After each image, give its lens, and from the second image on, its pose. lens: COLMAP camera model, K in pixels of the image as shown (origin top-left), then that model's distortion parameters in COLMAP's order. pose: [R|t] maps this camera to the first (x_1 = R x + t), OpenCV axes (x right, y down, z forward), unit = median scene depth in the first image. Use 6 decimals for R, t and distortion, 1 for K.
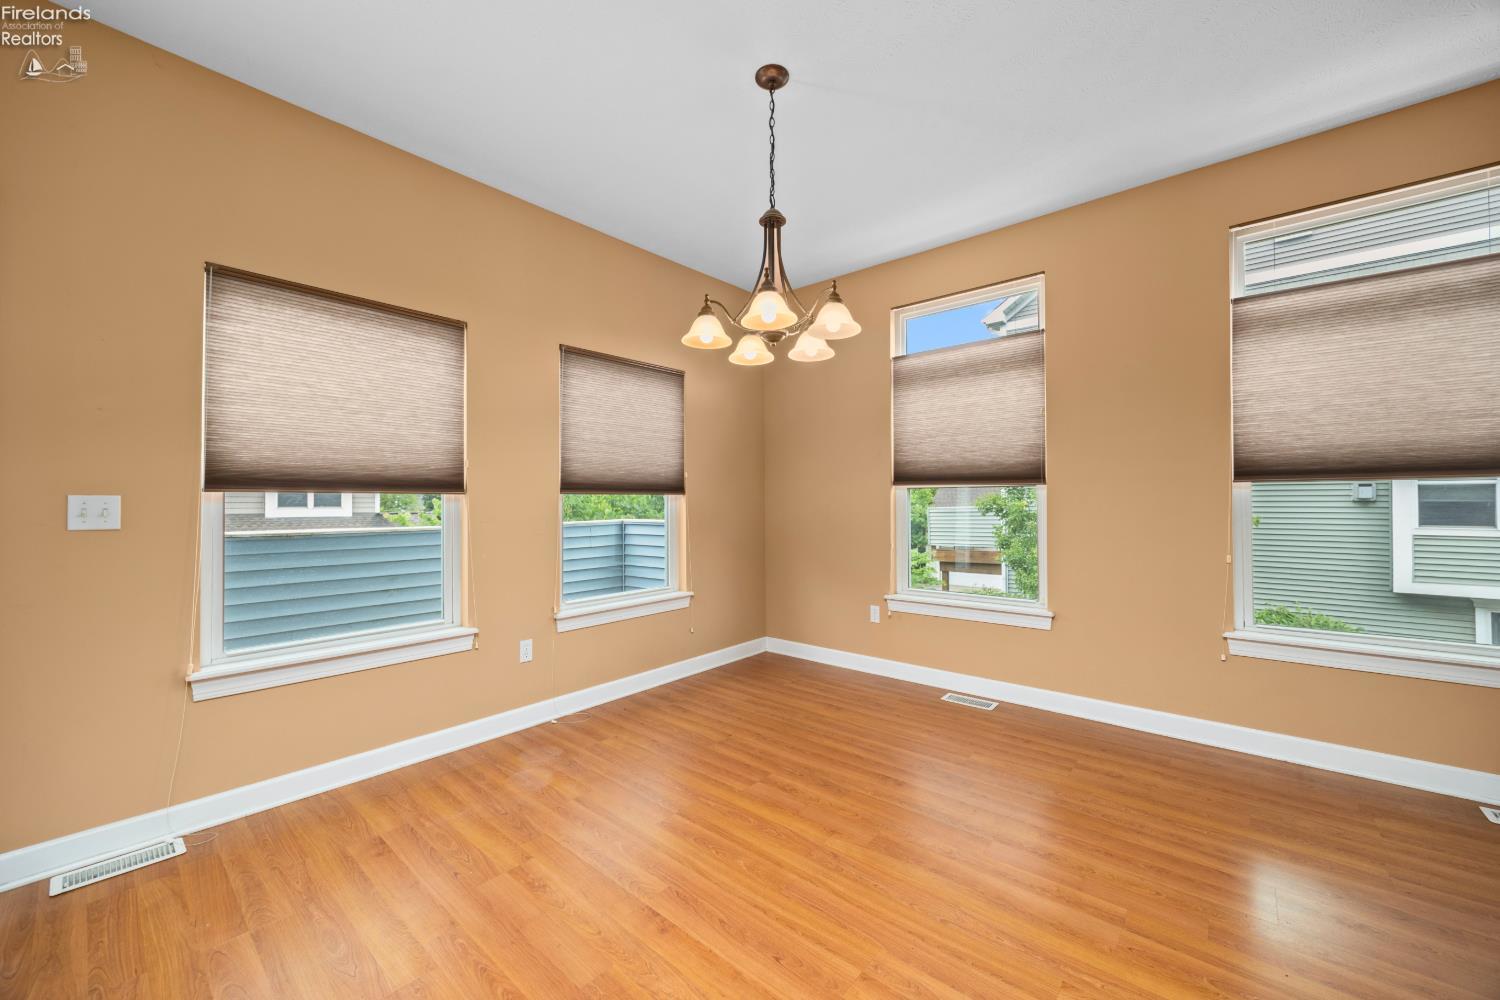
lens RADIAL K [[588.0, 0, 747.3], [0, 588.0, 493.7], [0, 0, 1]] dist [0.003385, -0.001469]
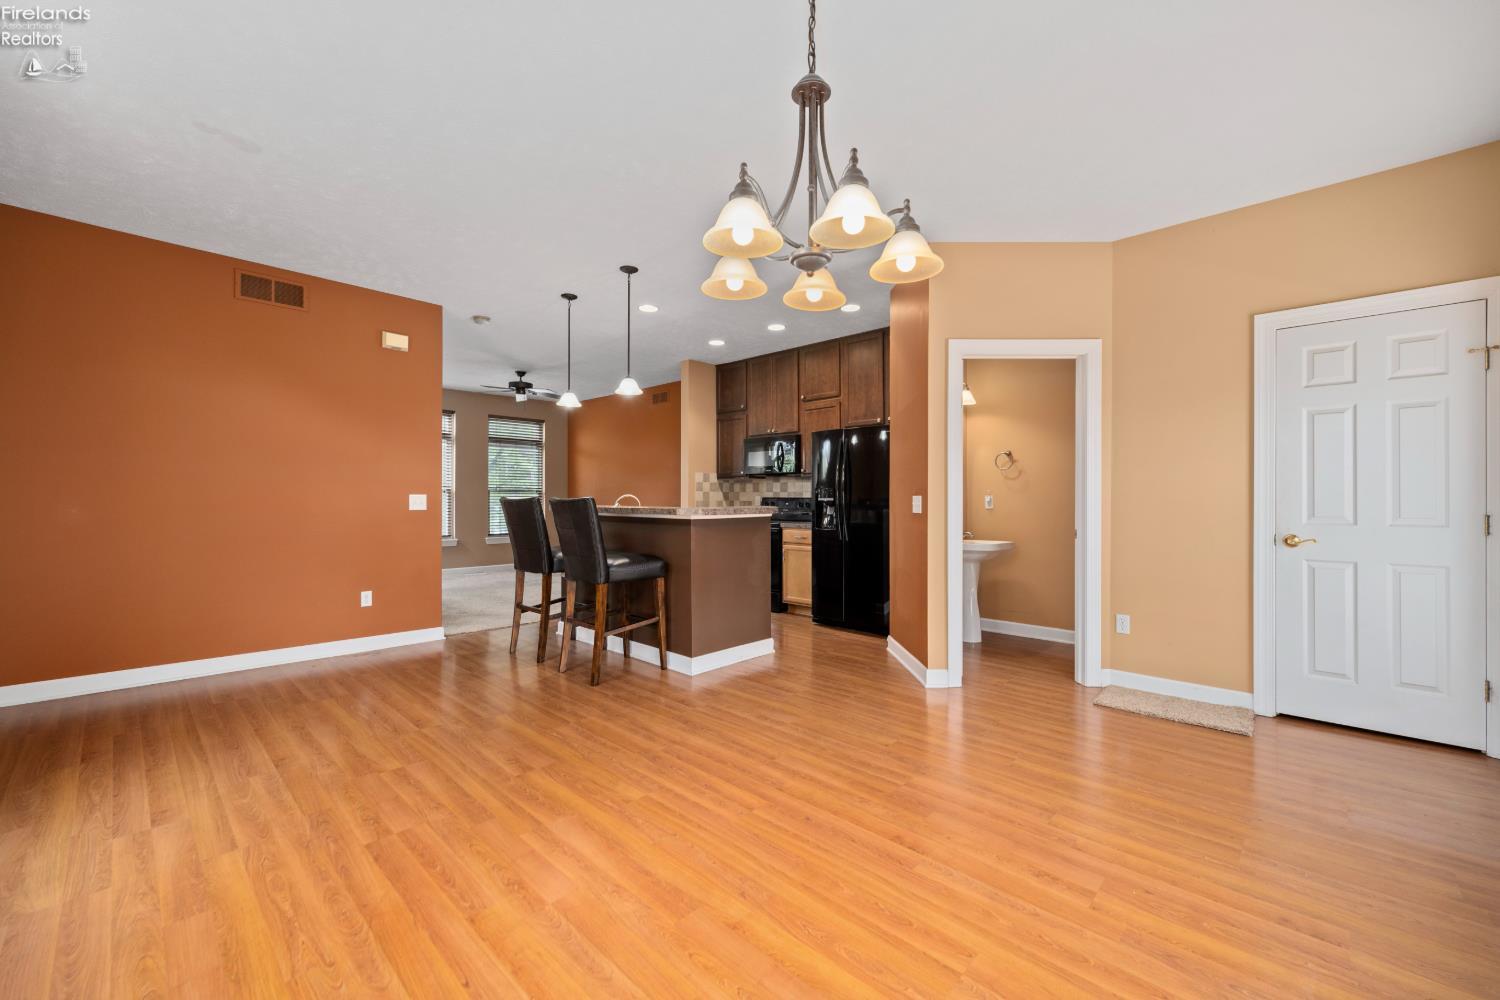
lens RADIAL K [[588.0, 0, 761.0], [0, 588.0, 500.2], [0, 0, 1]] dist [0.003385, -0.001469]
pose [[-0.999605, 0.001967, 0.028023, 0.056930], [0.001642, 0.999931, -0.011624, 0.015100], [-0.028044, -0.011574, -0.999540, 1.133126]]
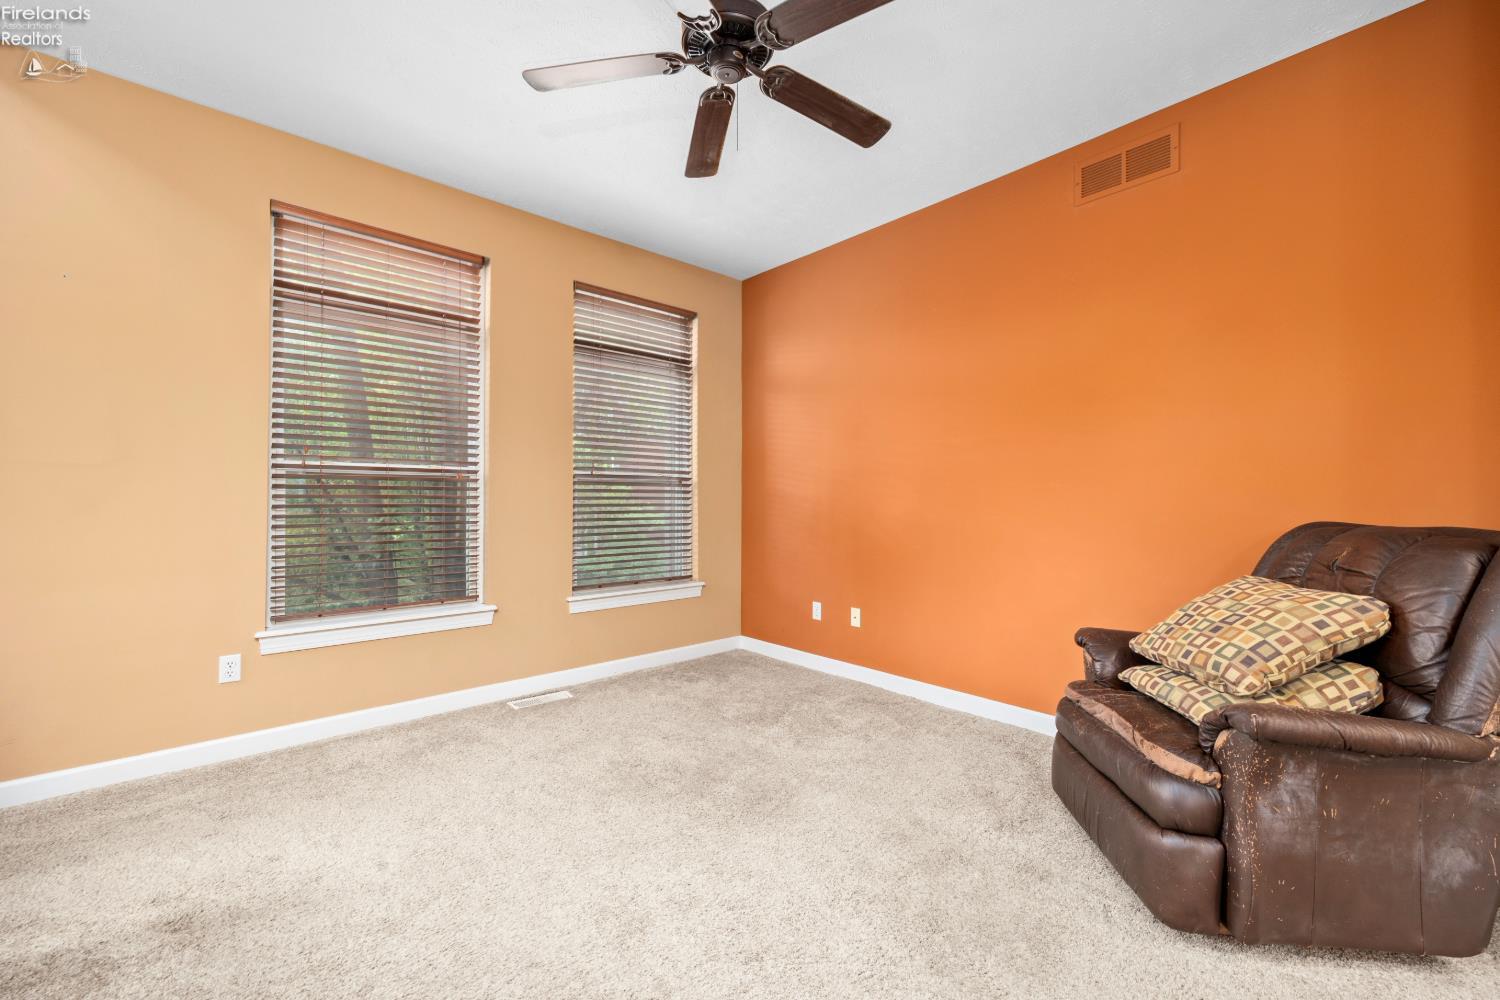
lens RADIAL K [[588.0, 0, 766.4], [0, 588.0, 506.7], [0, 0, 1]] dist [0.003385, -0.001469]
pose [[-0.994212, 0.000931, 0.107428, 0.974876], [-0.000700, 0.999885, -0.015144, 0.003515], [-0.107429, -0.015131, -0.994098, -0.612595]]
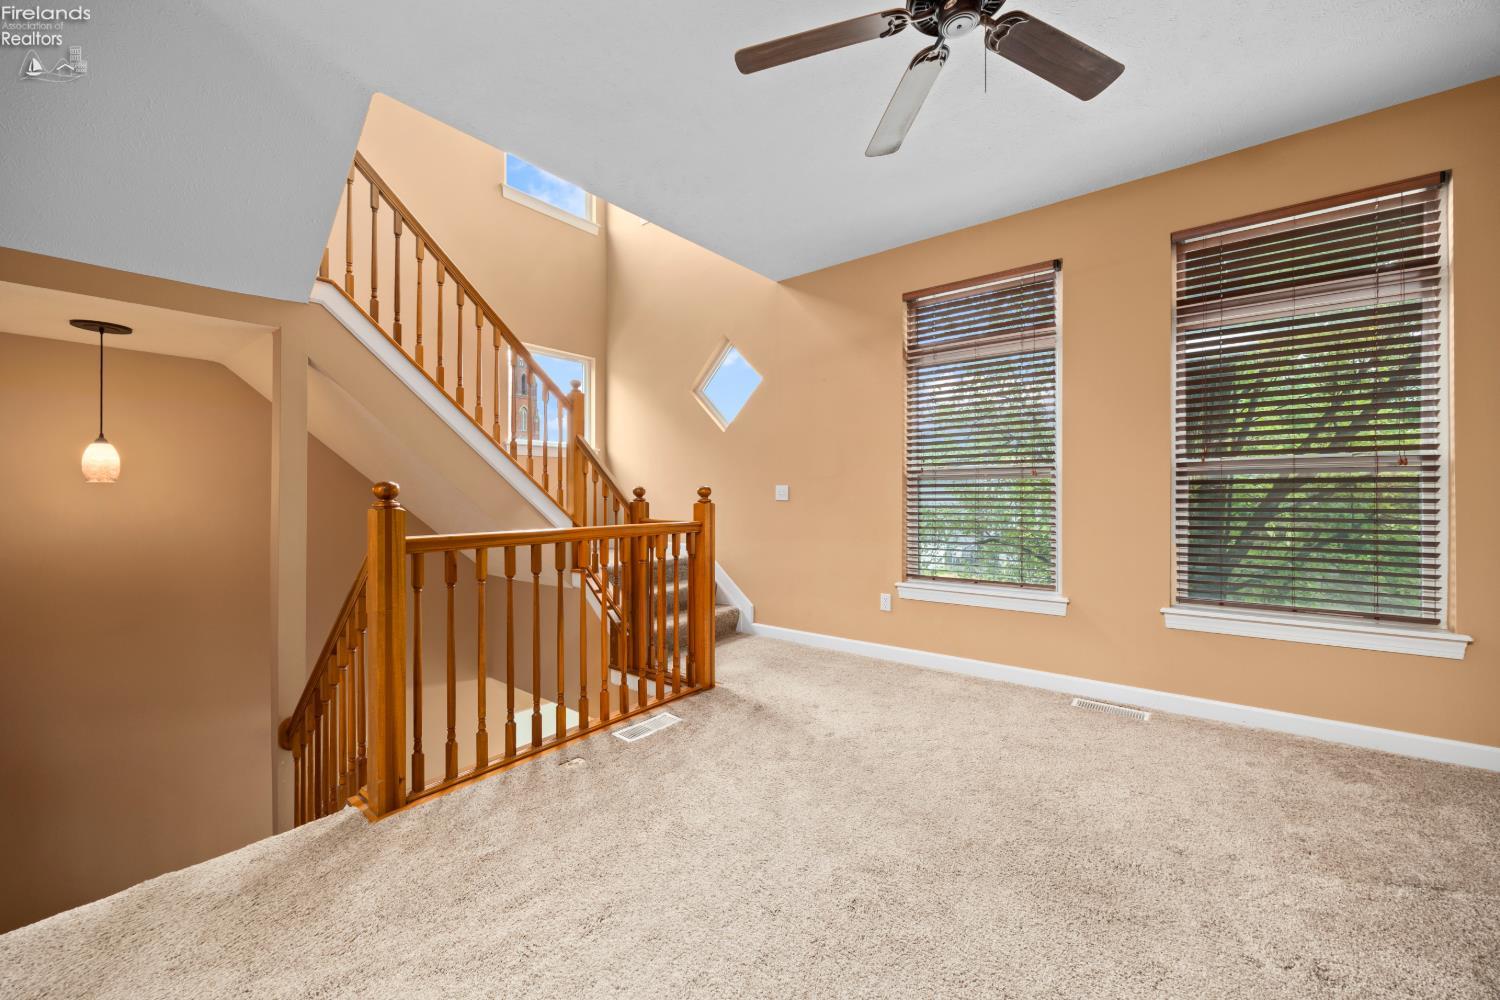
lens RADIAL K [[588.0, 0, 754.0], [0, 588.0, 496.2], [0, 0, 1]] dist [0.003385, -0.001469]
pose [[-0.061687, -0.004742, 0.998084, 0.553877], [-0.016261, 0.999861, 0.003745, -0.015719], [-0.997963, -0.015999, -0.061756, -0.954218]]
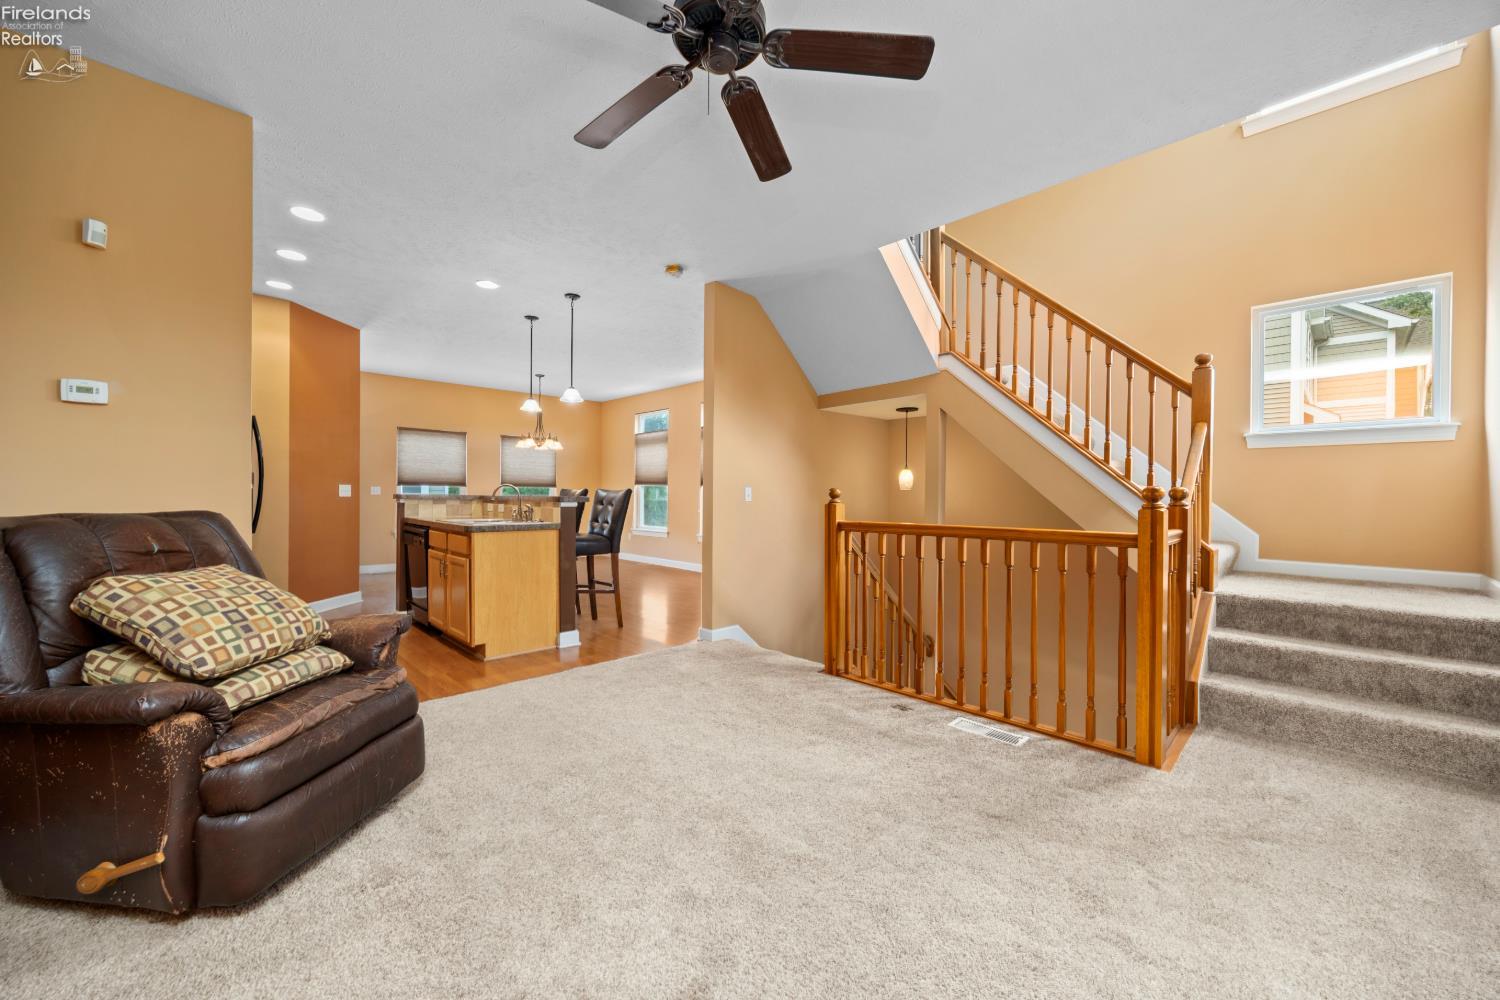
lens RADIAL K [[588.0, 0, 738.6], [0, 588.0, 496.7], [0, 0, 1]] dist [0.003385, -0.001469]
pose [[0.993943, 0.013834, -0.109019, 1.159032], [-0.011661, 0.999721, 0.020540, -0.022995], [0.109272, -0.019144, 0.993827, -1.740820]]
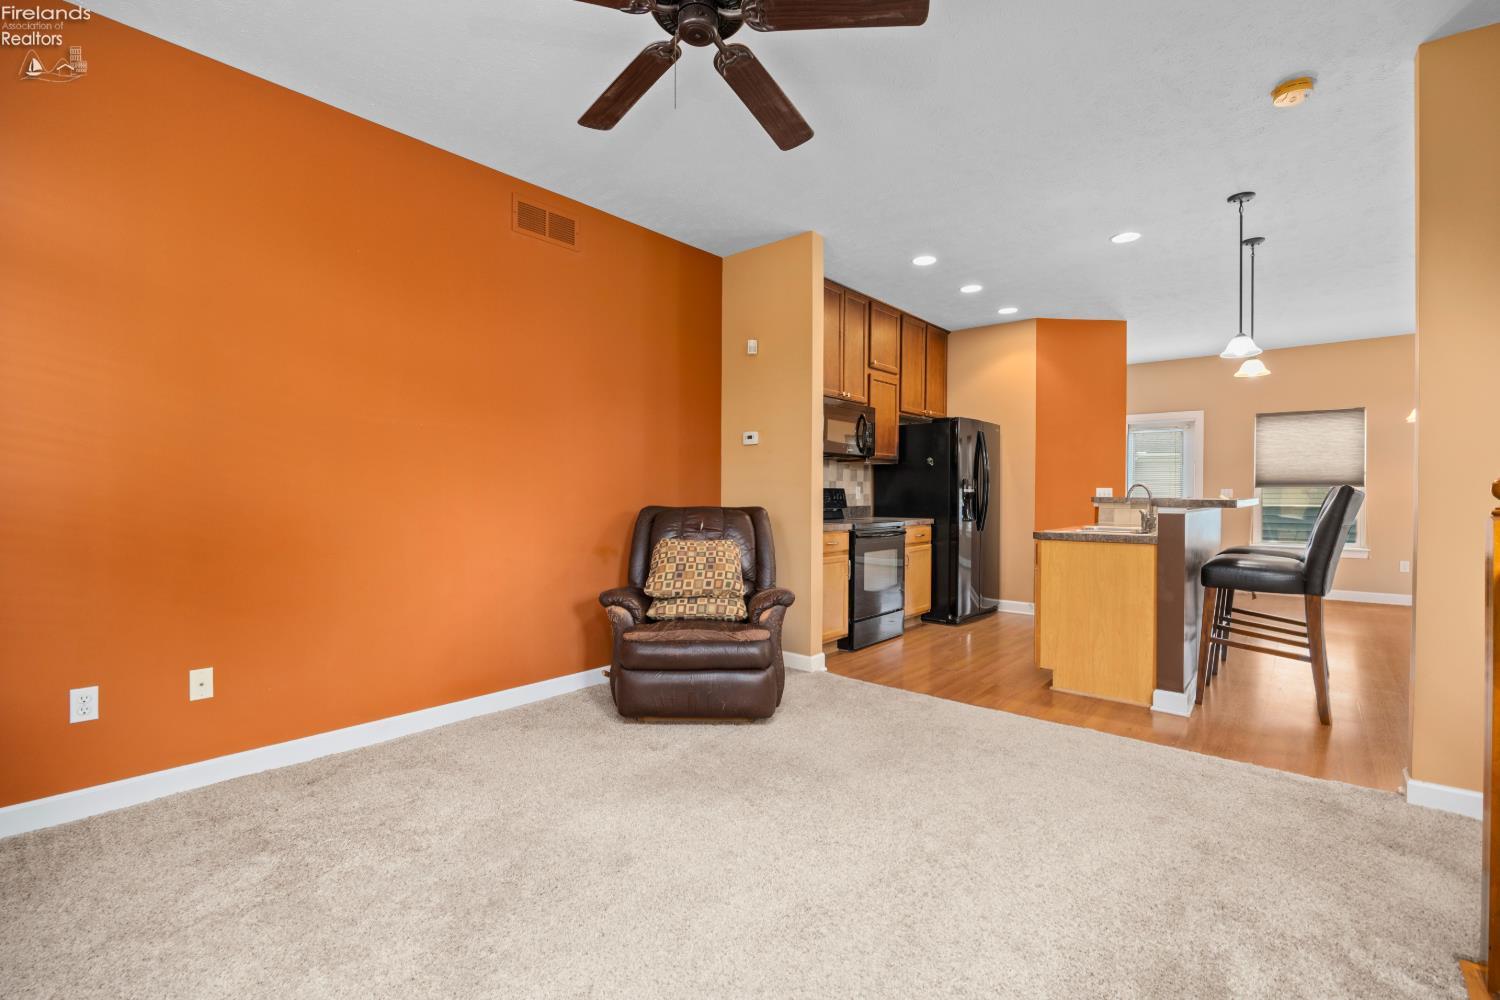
lens RADIAL K [[636.3, 0, 746.7], [0, 636.3, 501.4], [0, 0, 1]] dist [-0.018232, 0.001327]
pose [[-0.011080, 0.016955, -0.999795, 1.646539], [0.014354, 0.999756, 0.016795, -0.014767], [0.999836, -0.014165, -0.011321, -1.119461]]
